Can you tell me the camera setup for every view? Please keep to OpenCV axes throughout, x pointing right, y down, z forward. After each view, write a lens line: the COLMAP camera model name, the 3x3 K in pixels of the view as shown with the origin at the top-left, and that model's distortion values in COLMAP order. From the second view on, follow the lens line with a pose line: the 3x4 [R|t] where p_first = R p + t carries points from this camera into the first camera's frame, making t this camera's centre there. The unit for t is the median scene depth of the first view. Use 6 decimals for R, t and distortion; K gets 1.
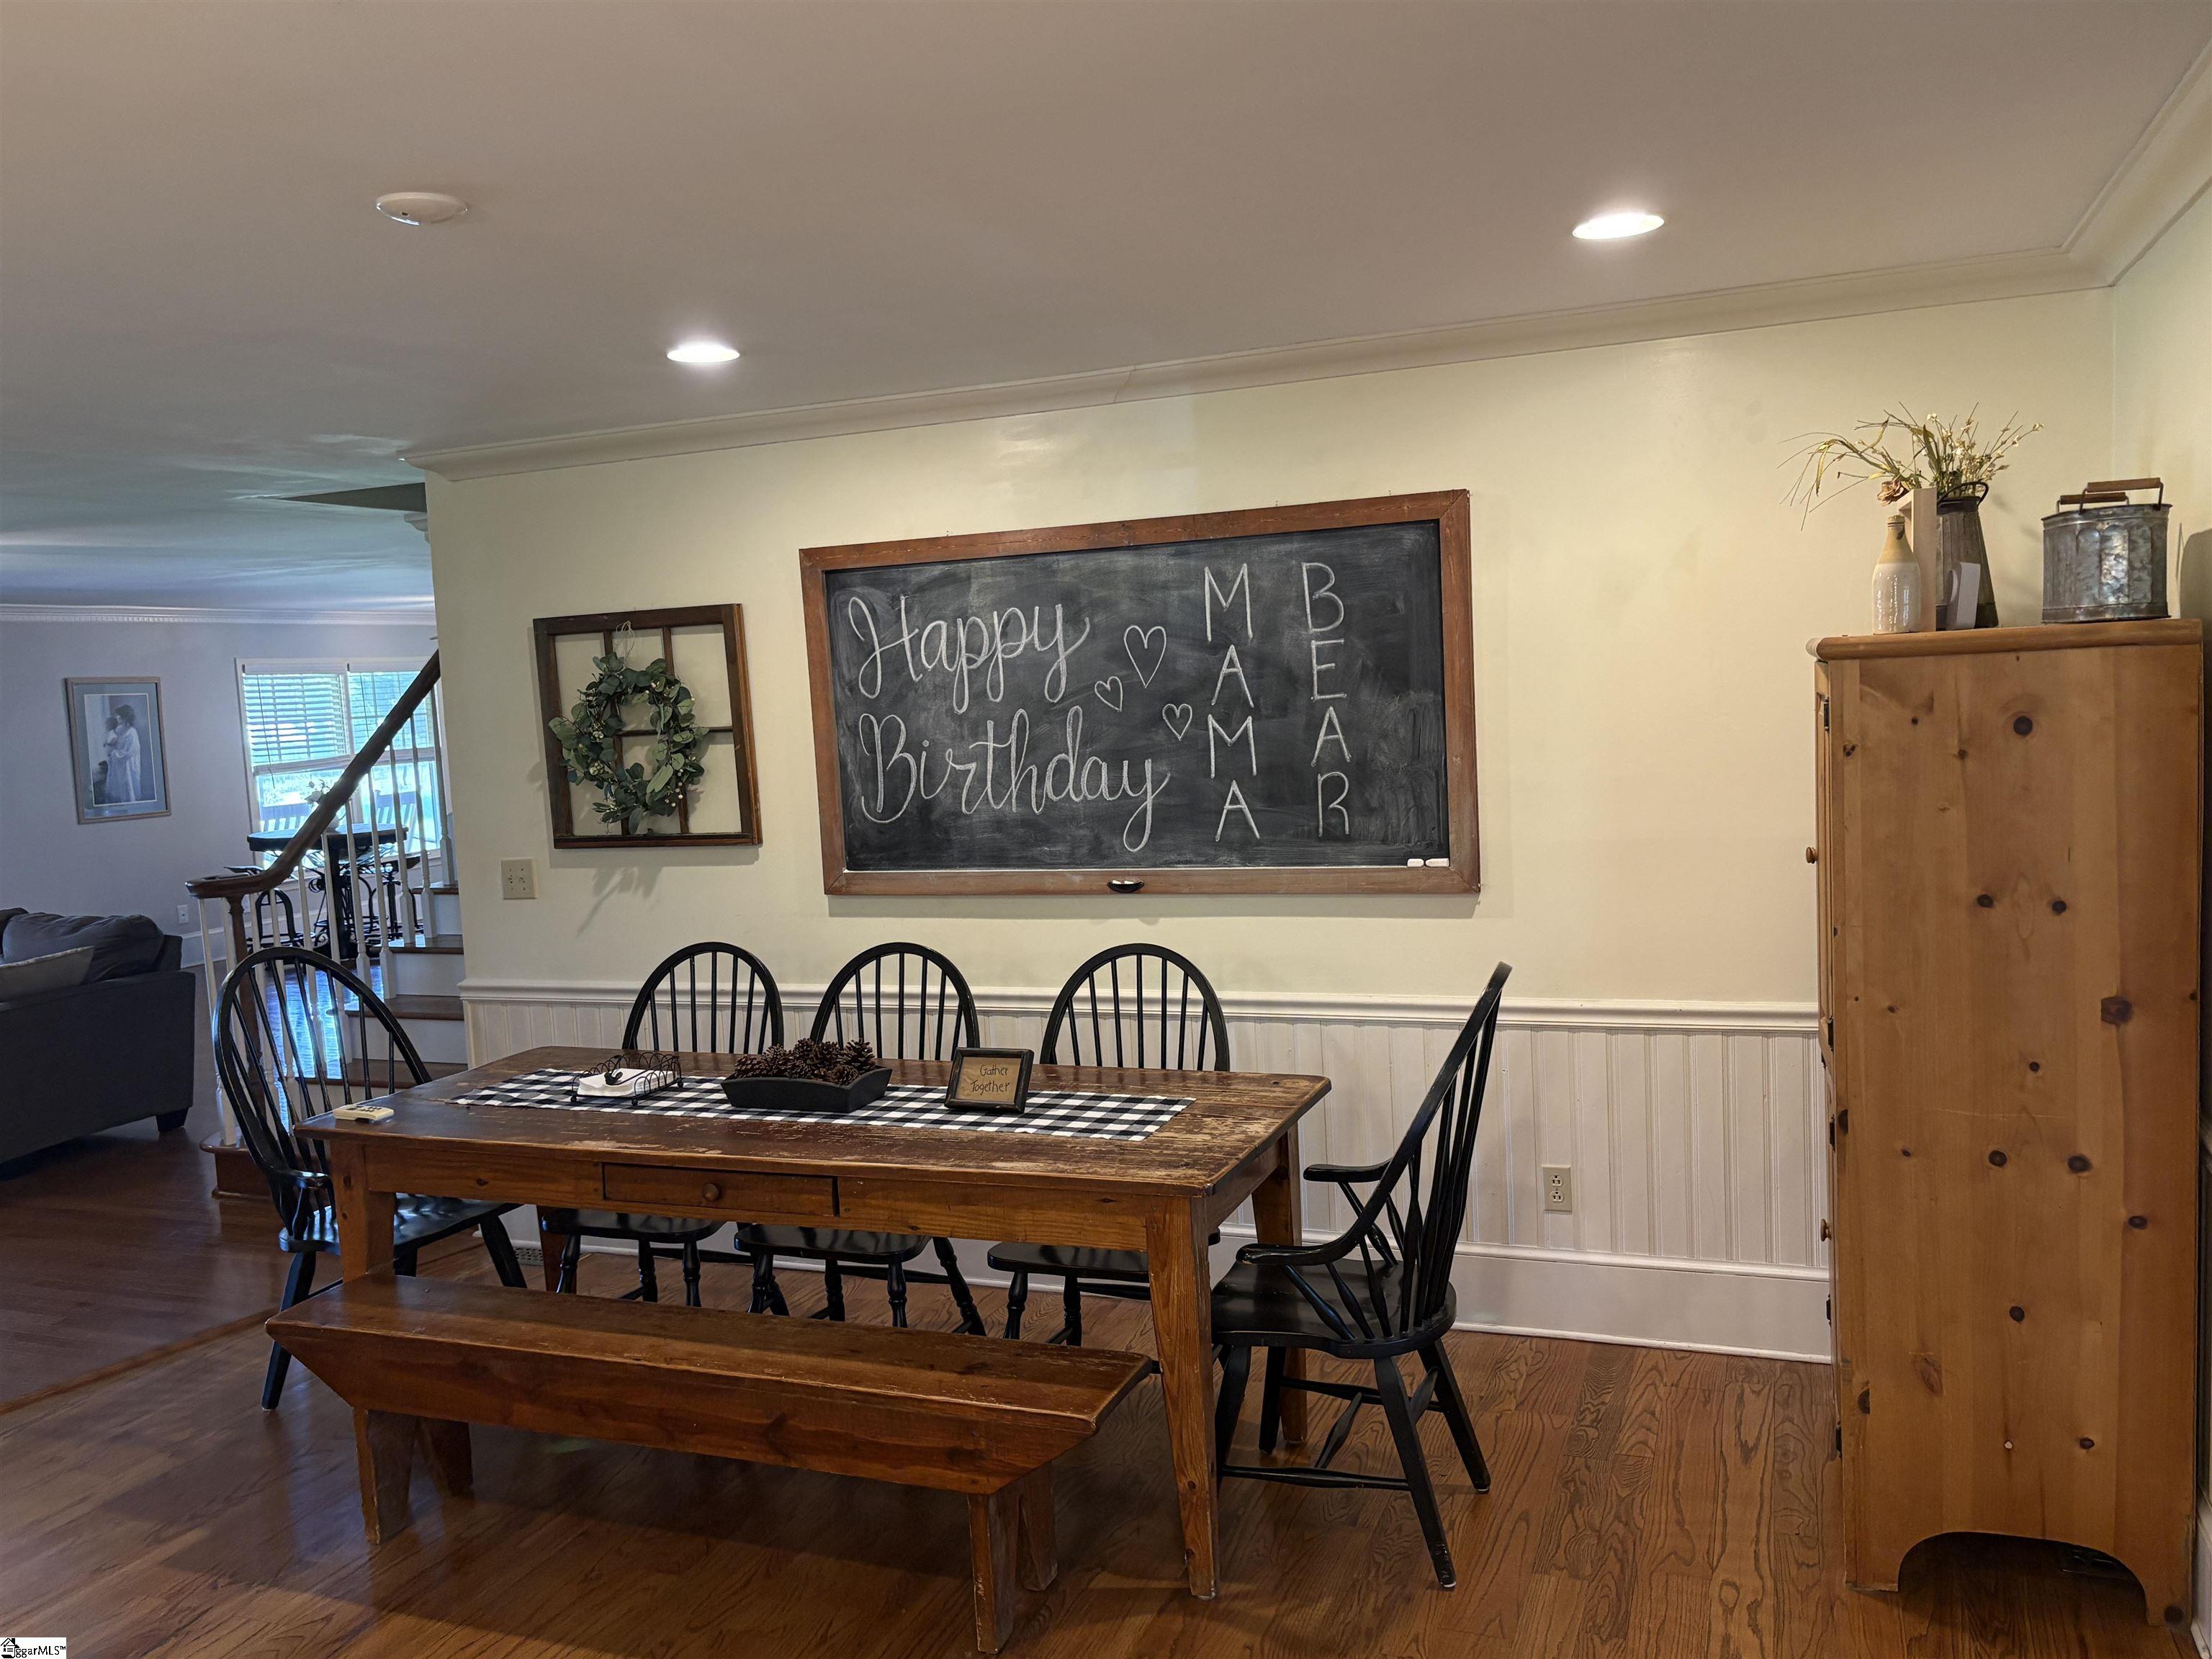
lens RADIAL K [[1762.6, 0, 1102.6], [0, 1762.6, 835.7], [0, 0, 1]] dist [0.062808, -0.009006]
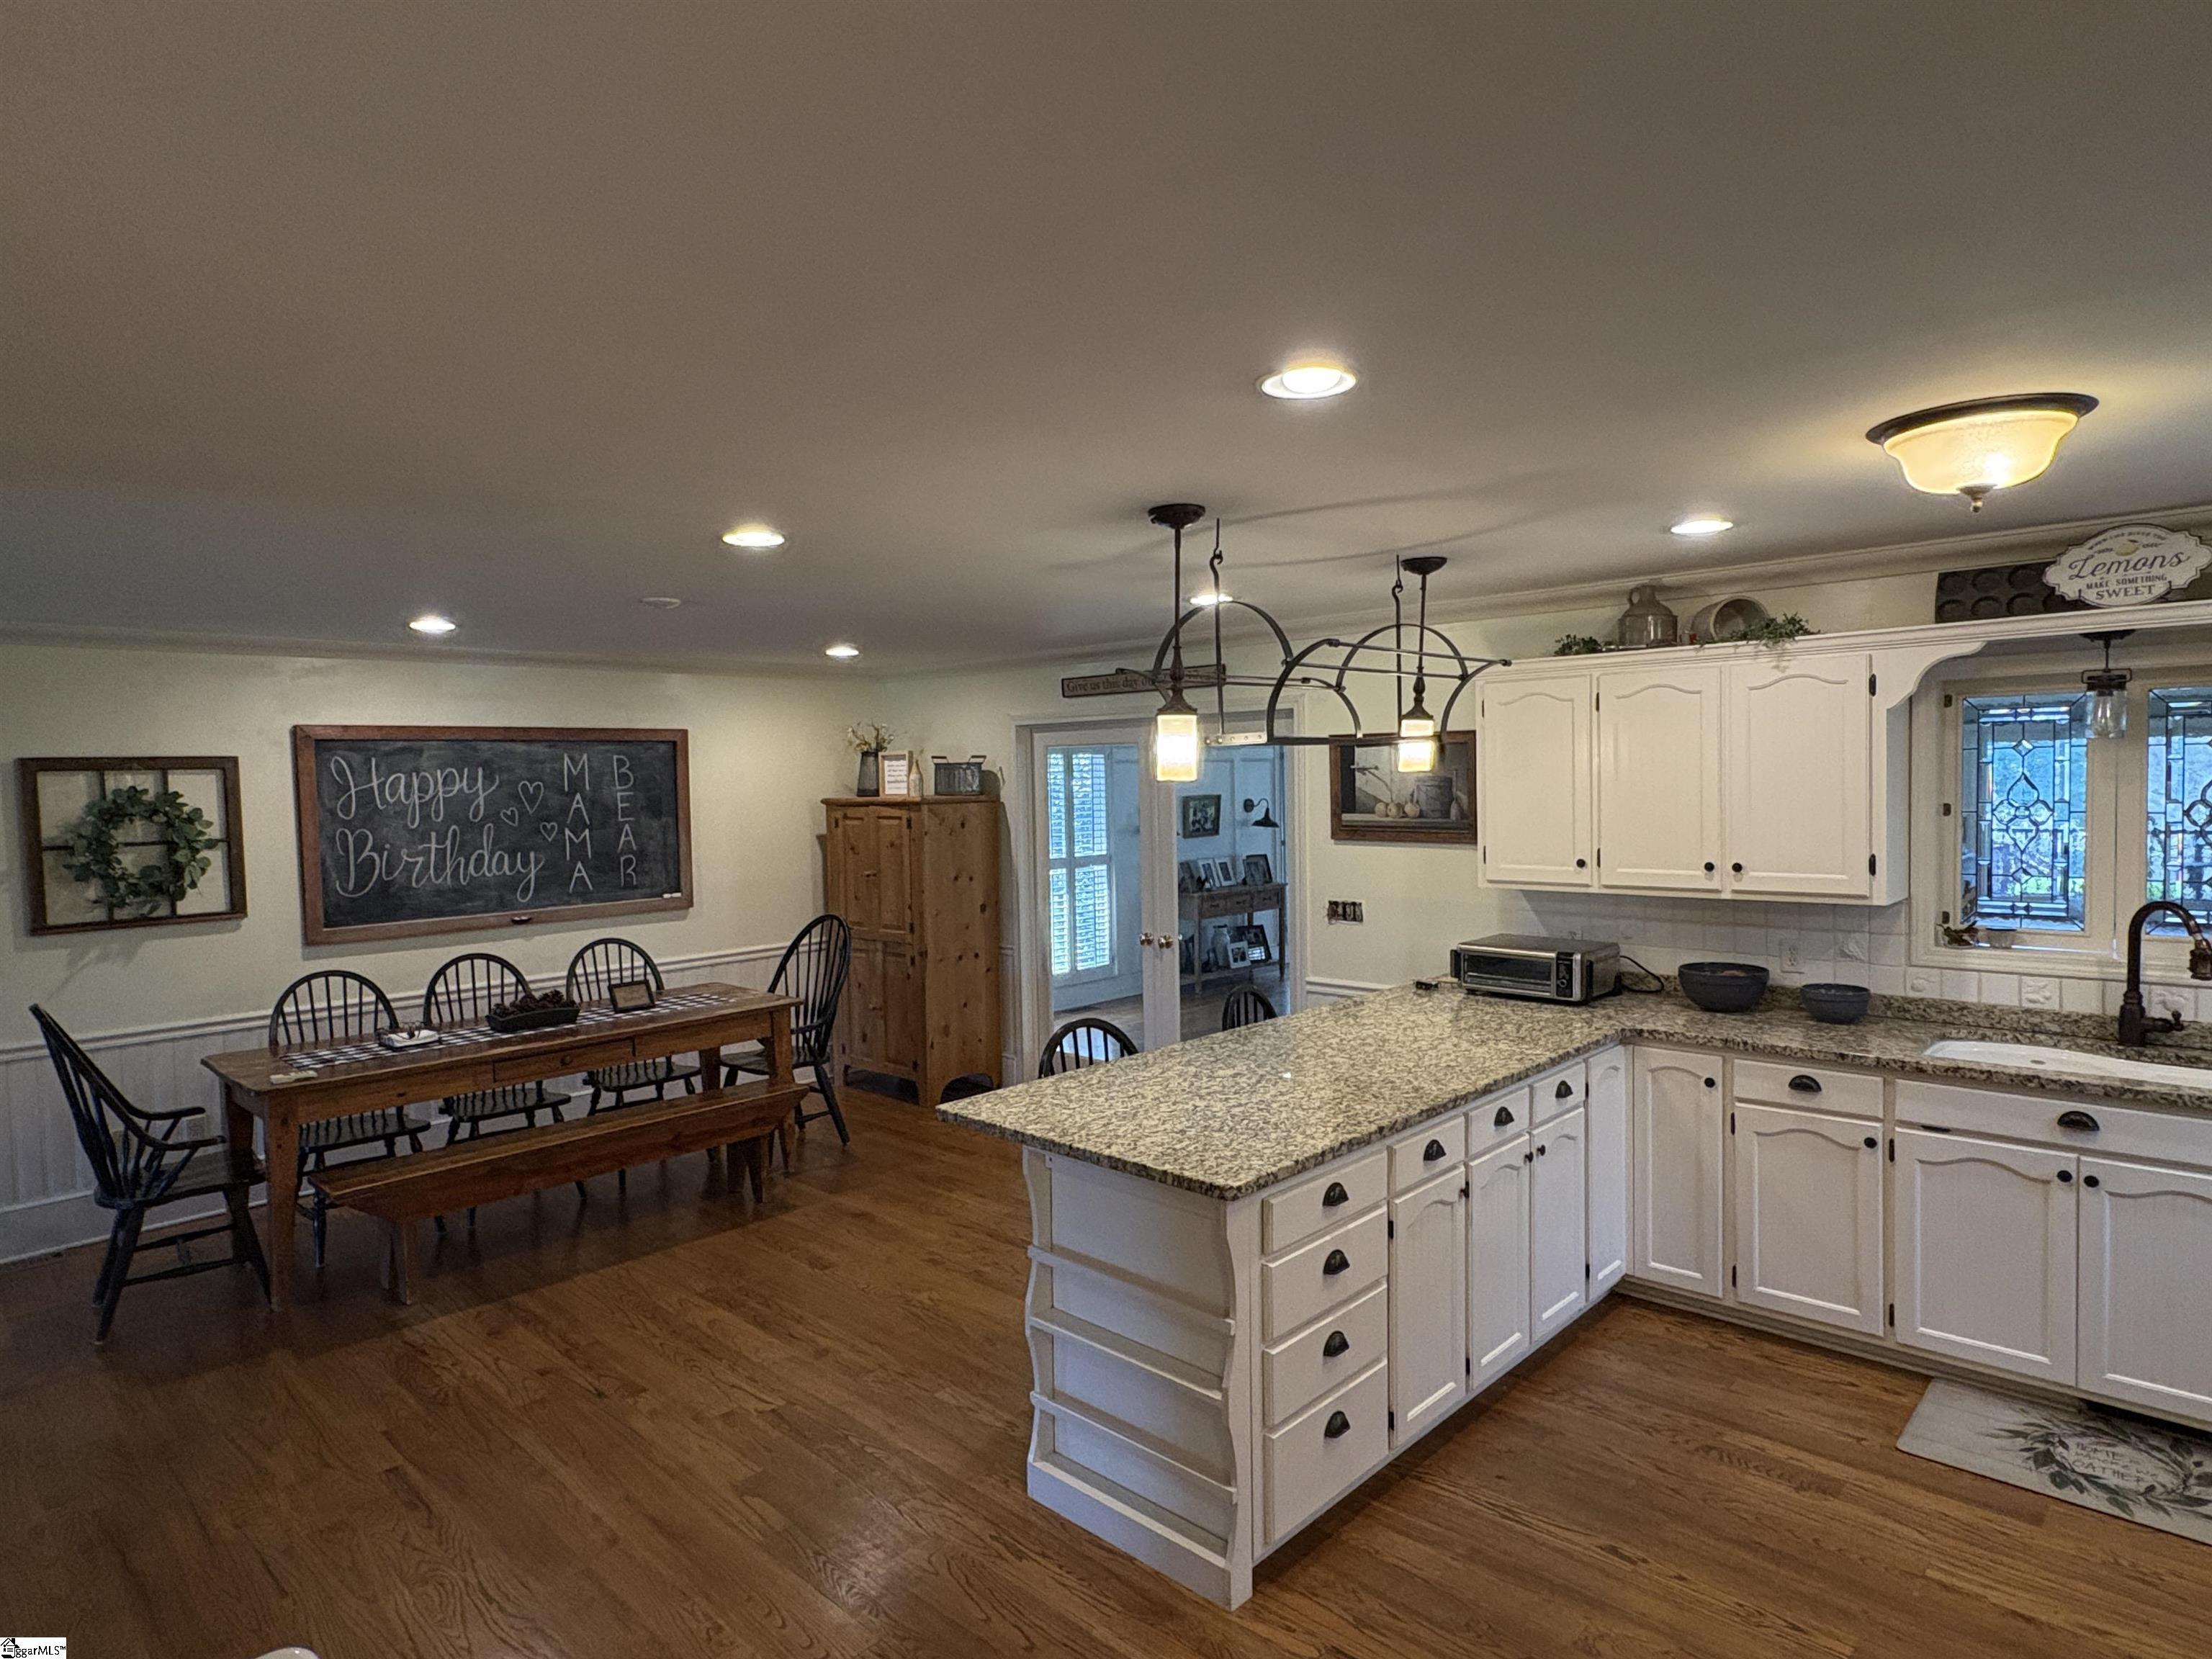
lens RADIAL K [[1262.3, 0, 1100.5], [0, 1262.3, 829.4], [0, 0, 1]] dist [-0.002987, -0.000588]
pose [[0.369159, 0.006008, 0.929347, -0.988877], [0.088912, 0.995164, -0.041752, 0.042794], [-0.925103, 0.098043, 0.366840, -0.063805]]
